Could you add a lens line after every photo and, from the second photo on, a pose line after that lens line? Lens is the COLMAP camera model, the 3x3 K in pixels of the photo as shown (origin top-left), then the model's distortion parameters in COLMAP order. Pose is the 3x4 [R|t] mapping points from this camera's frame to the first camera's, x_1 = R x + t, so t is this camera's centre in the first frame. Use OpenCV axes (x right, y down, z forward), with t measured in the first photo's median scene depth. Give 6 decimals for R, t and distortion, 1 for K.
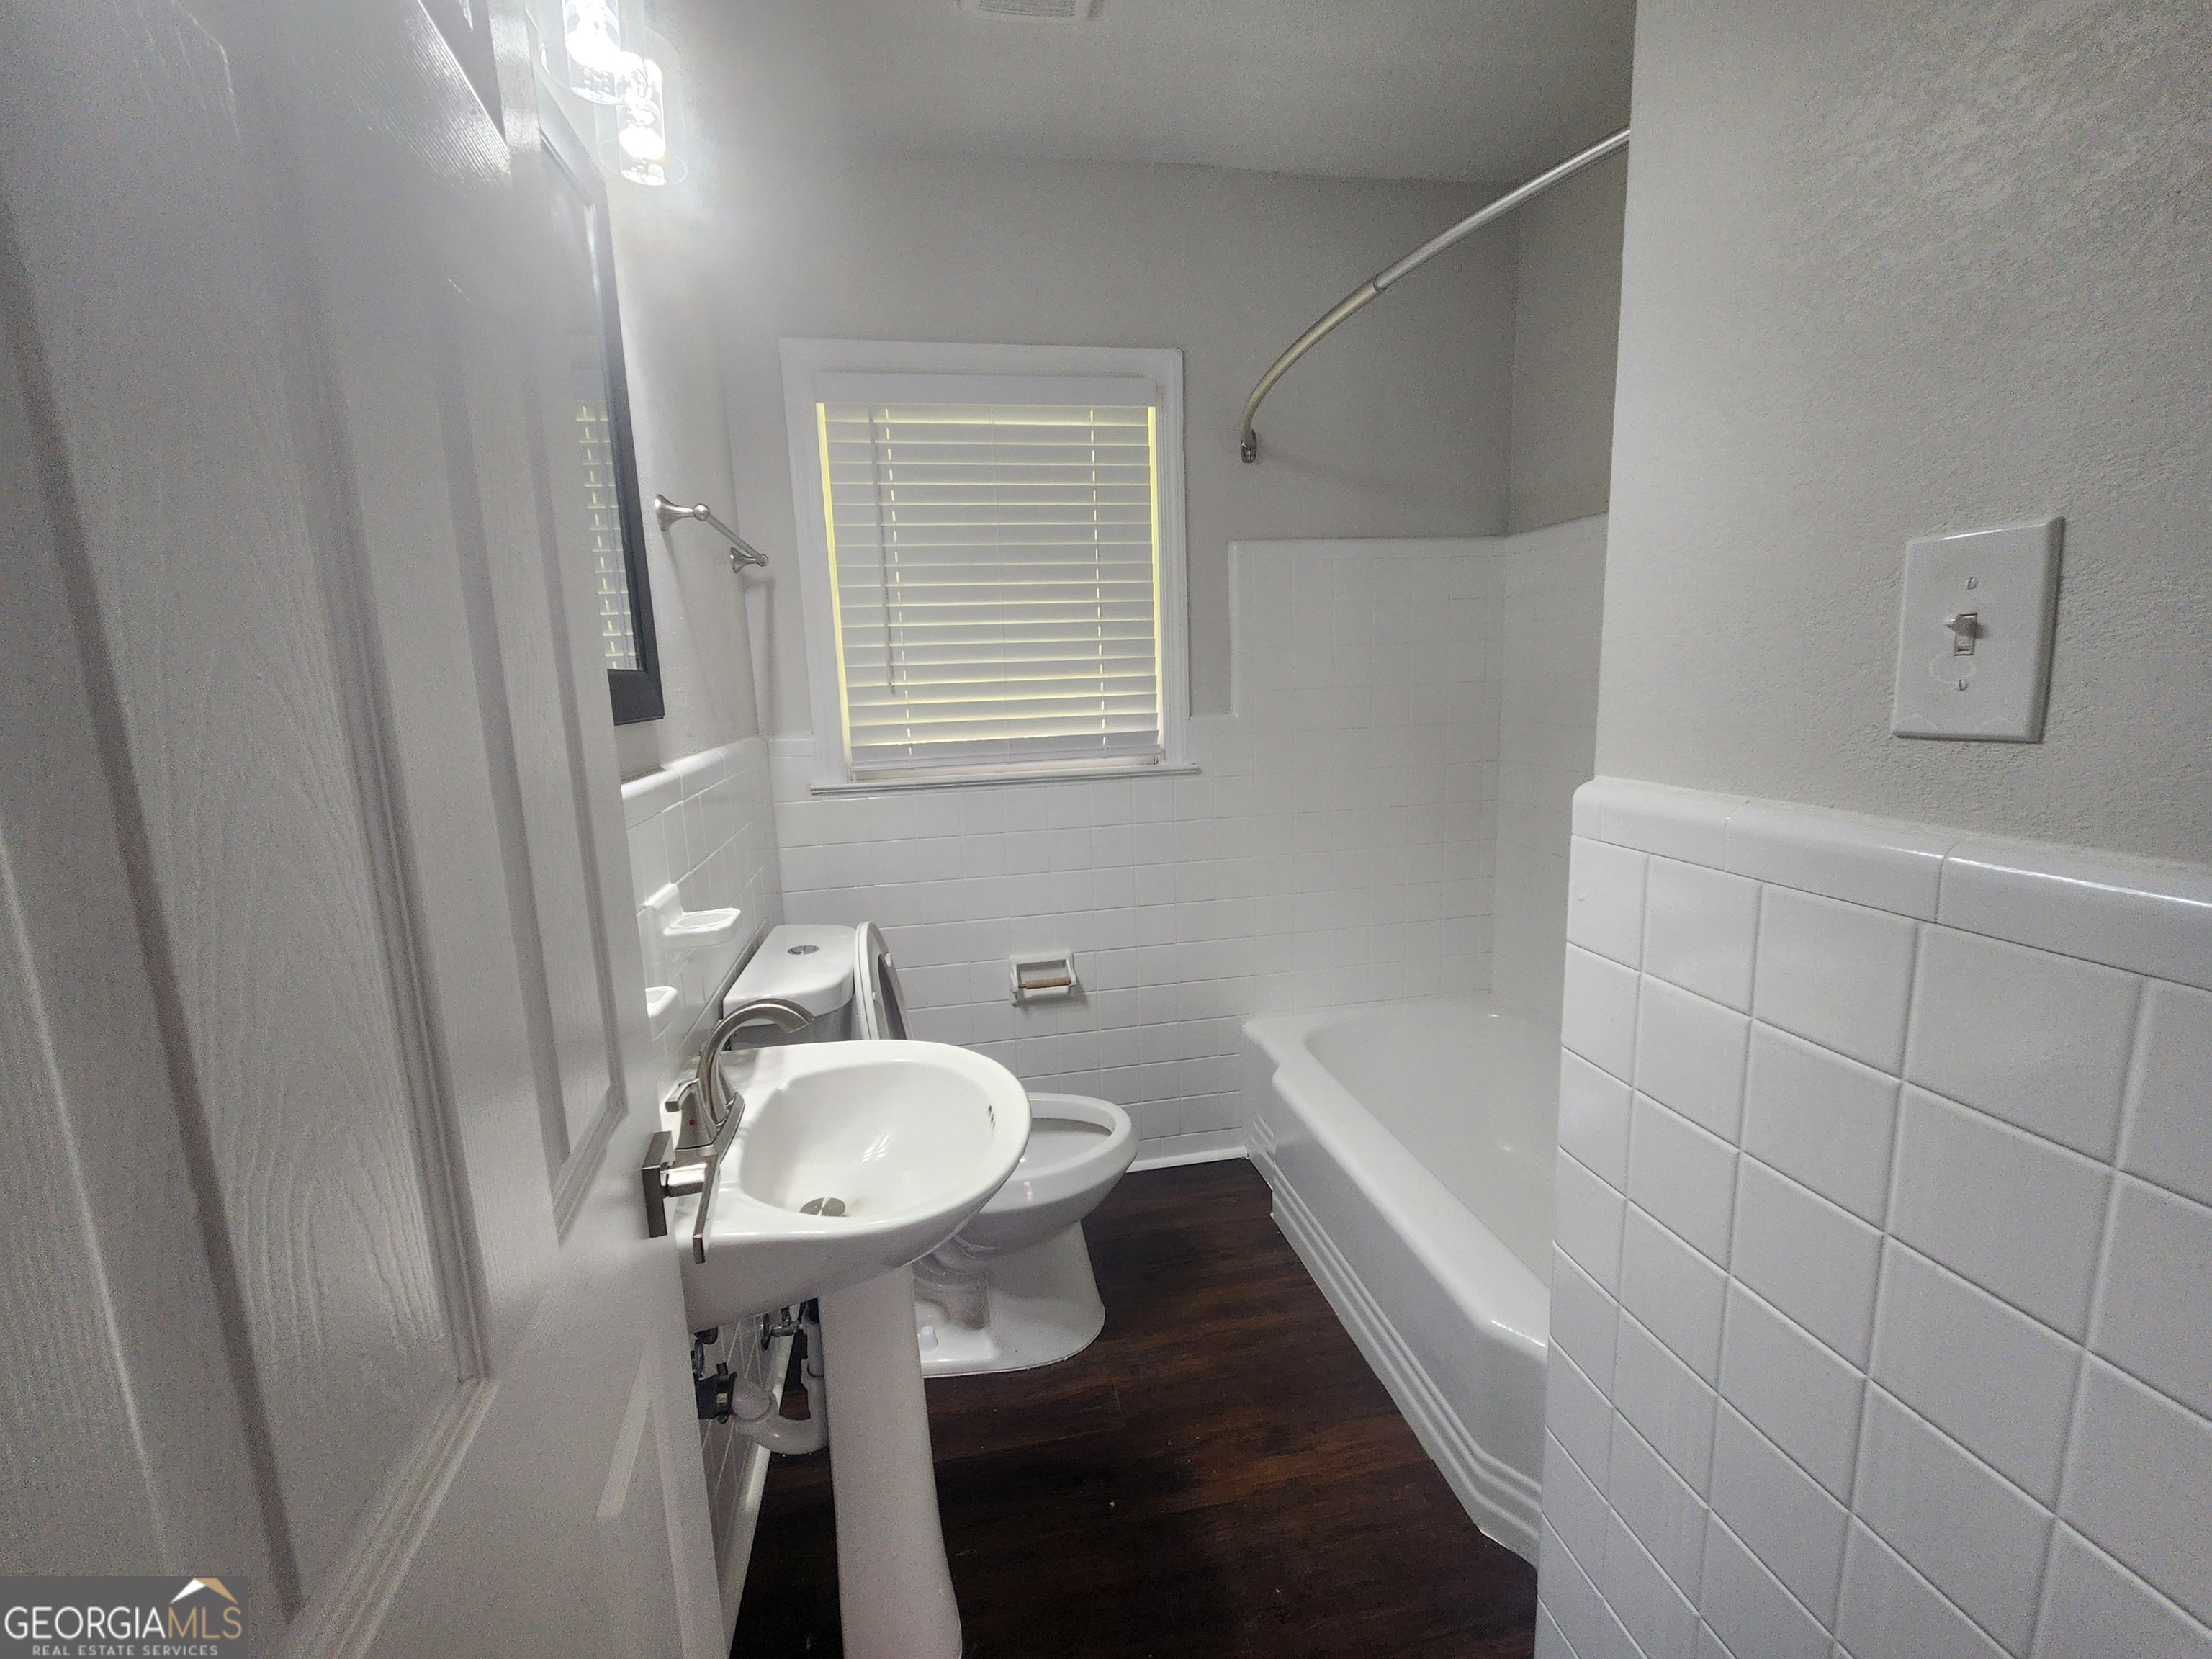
lens RADIAL K [[903.2, 0, 1087.7], [0, 903.2, 824.8], [0, 0, 1]] dist [-0.002441, -0.000099]
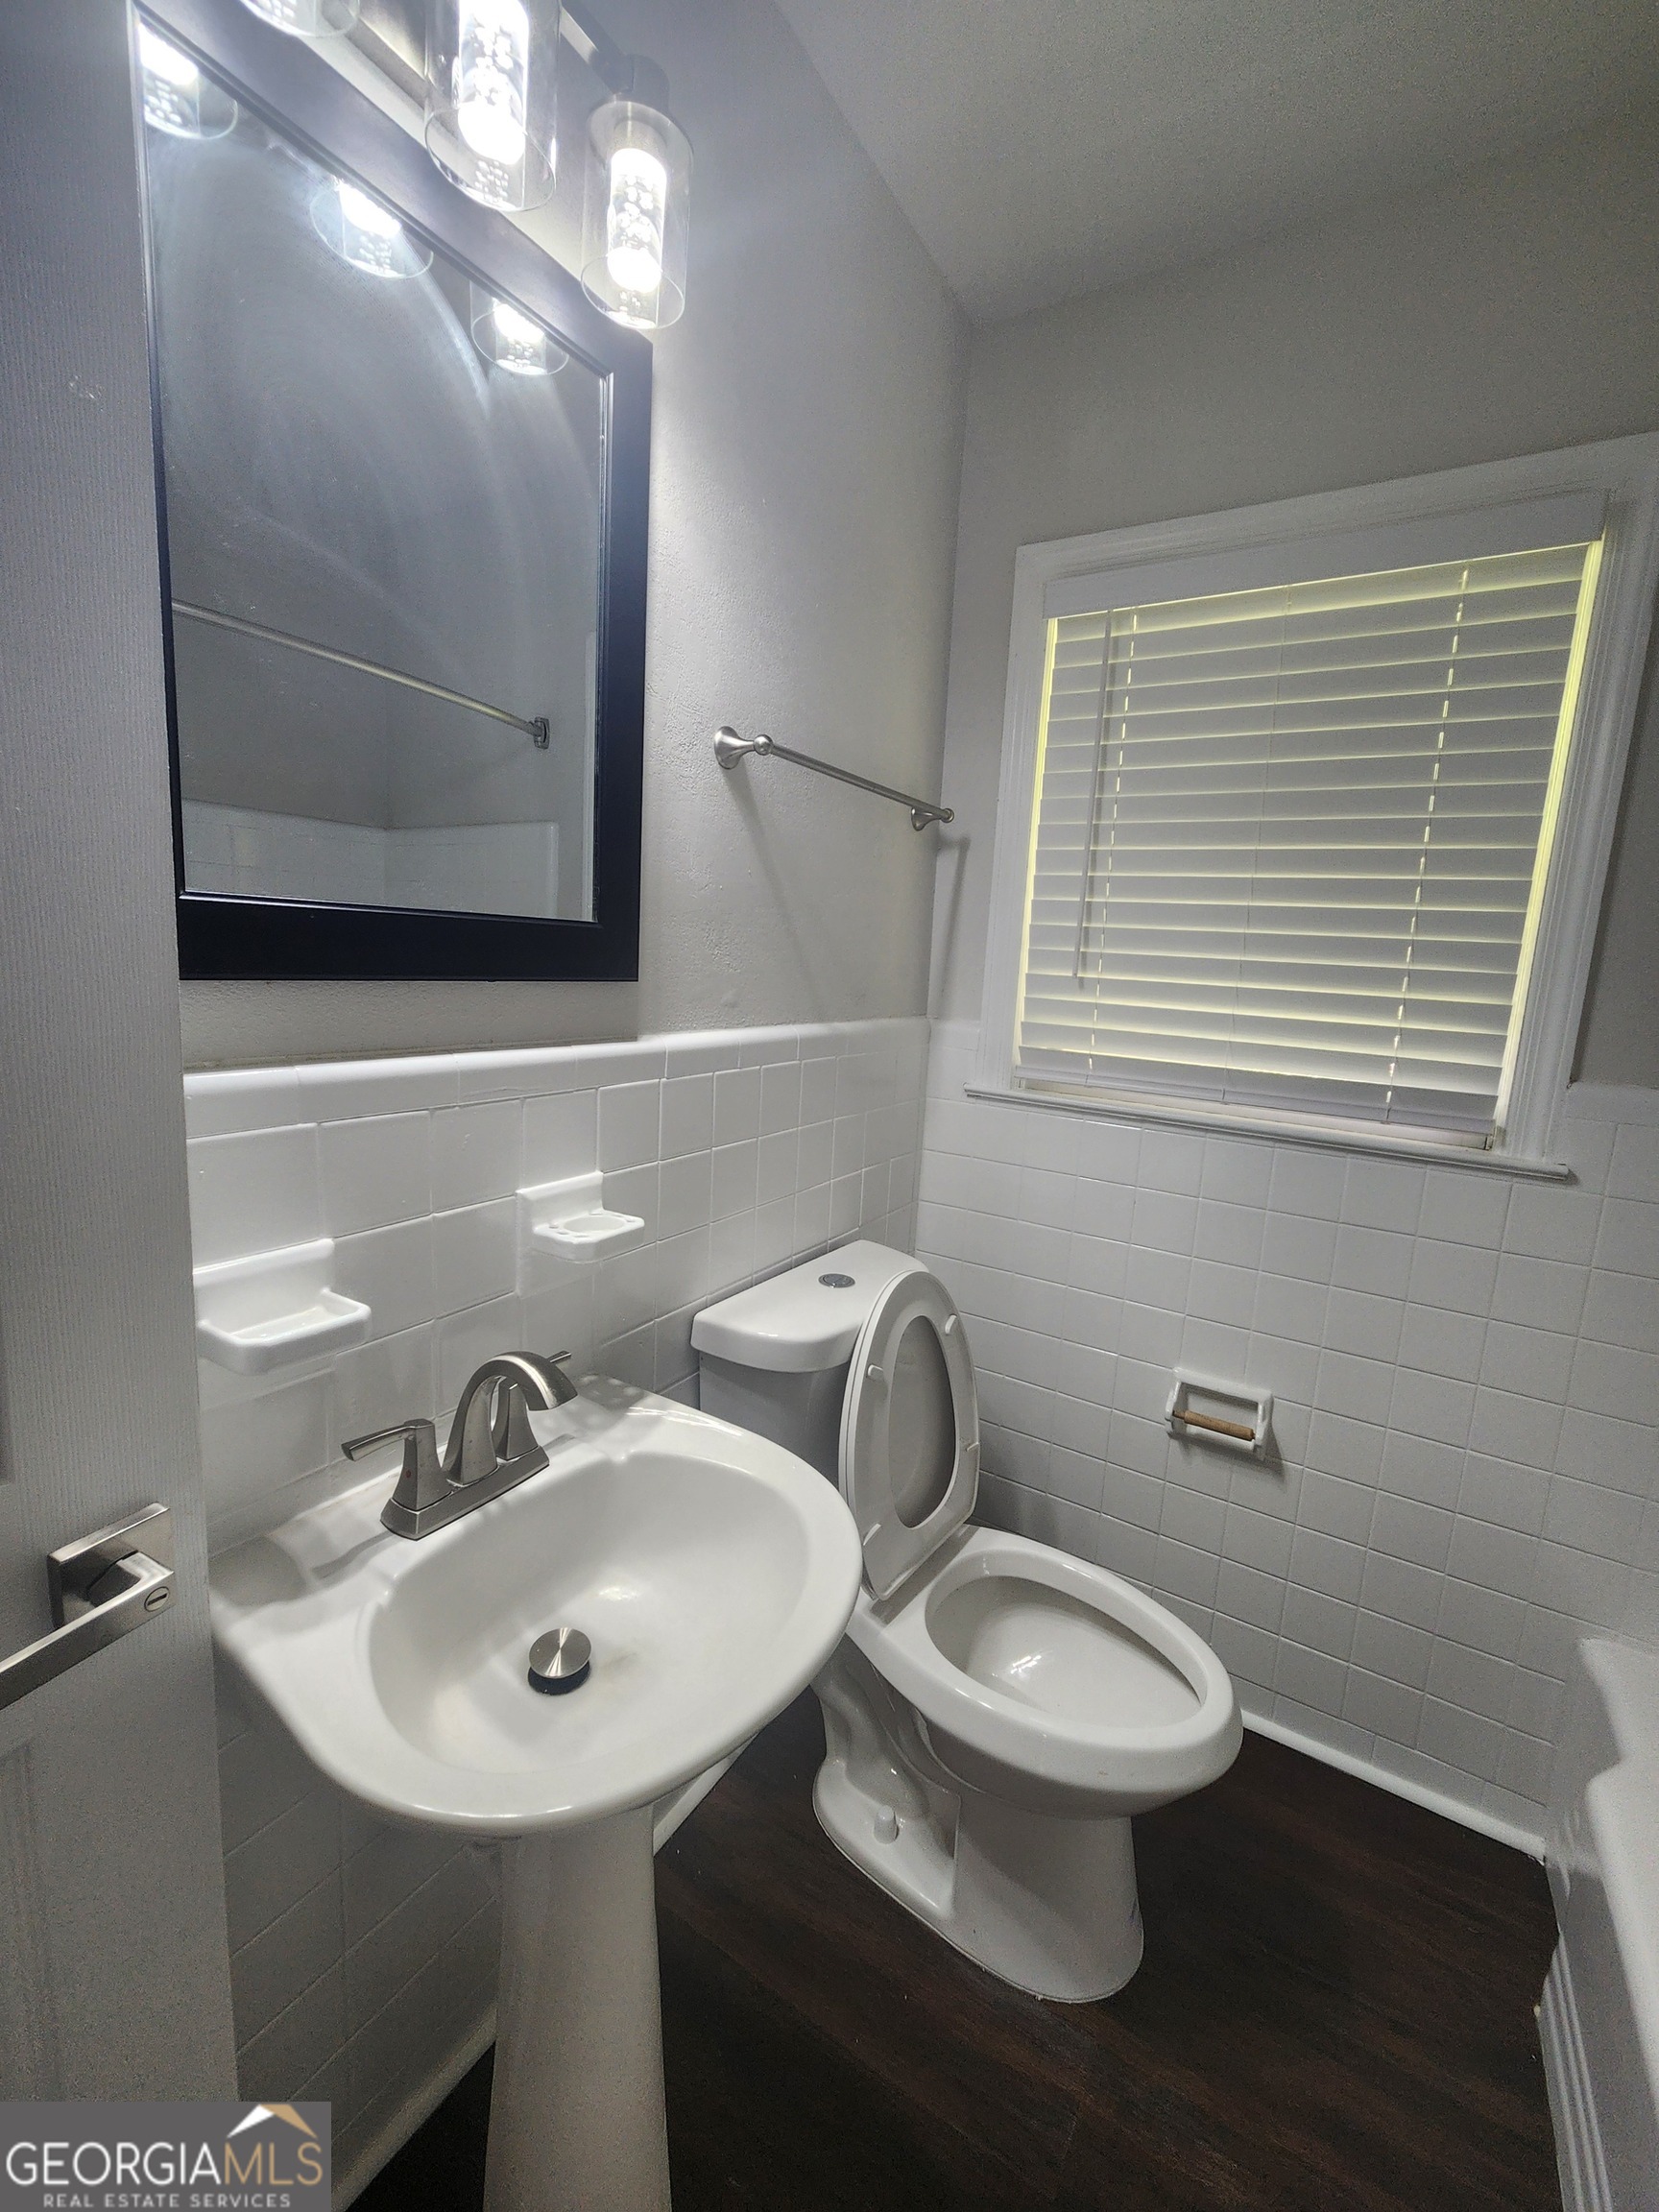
lens RADIAL K [[903.2, 0, 830.1], [0, 903.2, 1090.8], [0, 0, 1]] dist [-0.002441, -0.000099]
pose [[0.743745, 0.180542, -0.643621, 0.138903], [-0.193642, 0.979743, 0.051063, -0.055895], [0.639802, 0.086655, 0.763639, 0.276537]]
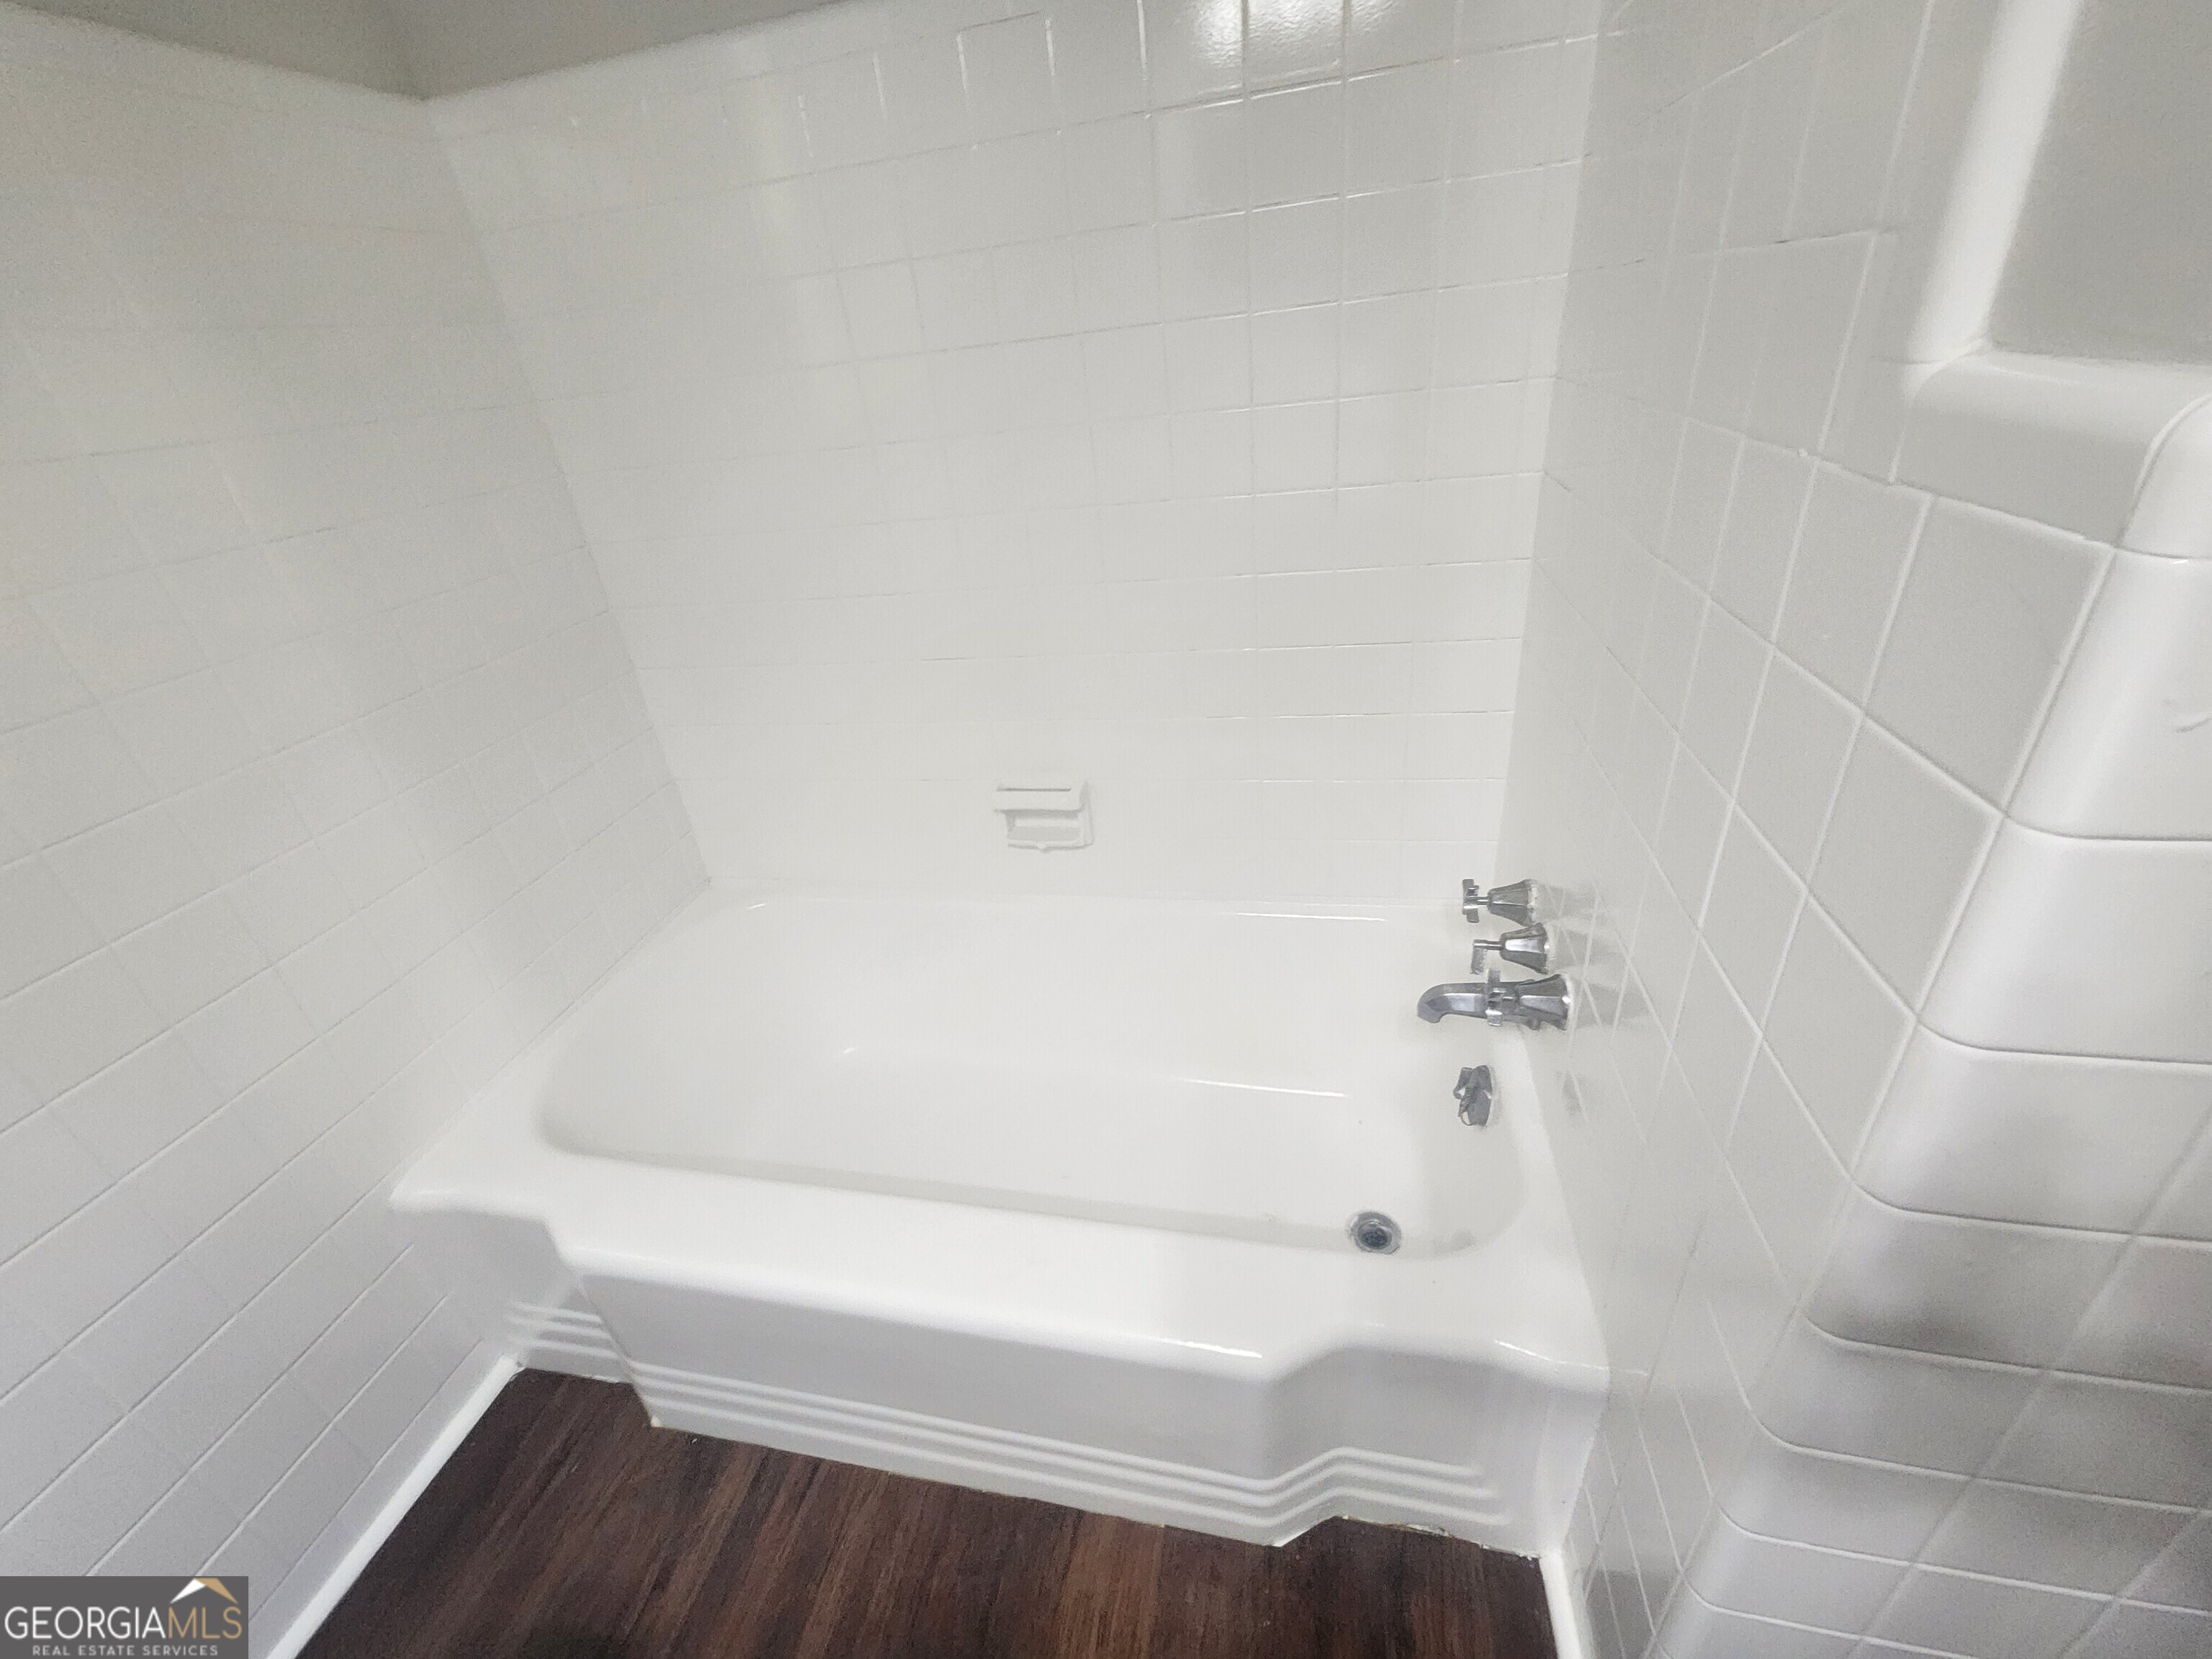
lens RADIAL K [[903.2, 0, 1102.5], [0, 903.2, 824.5], [0, 0, 1]] dist [-0.002441, -0.000099]
pose [[0.396179, -0.443298, 0.804070, 0.025833], [0.240441, 0.895258, 0.375103, -0.053776], [-0.886132, 0.044723, 0.461269, 0.486200]]
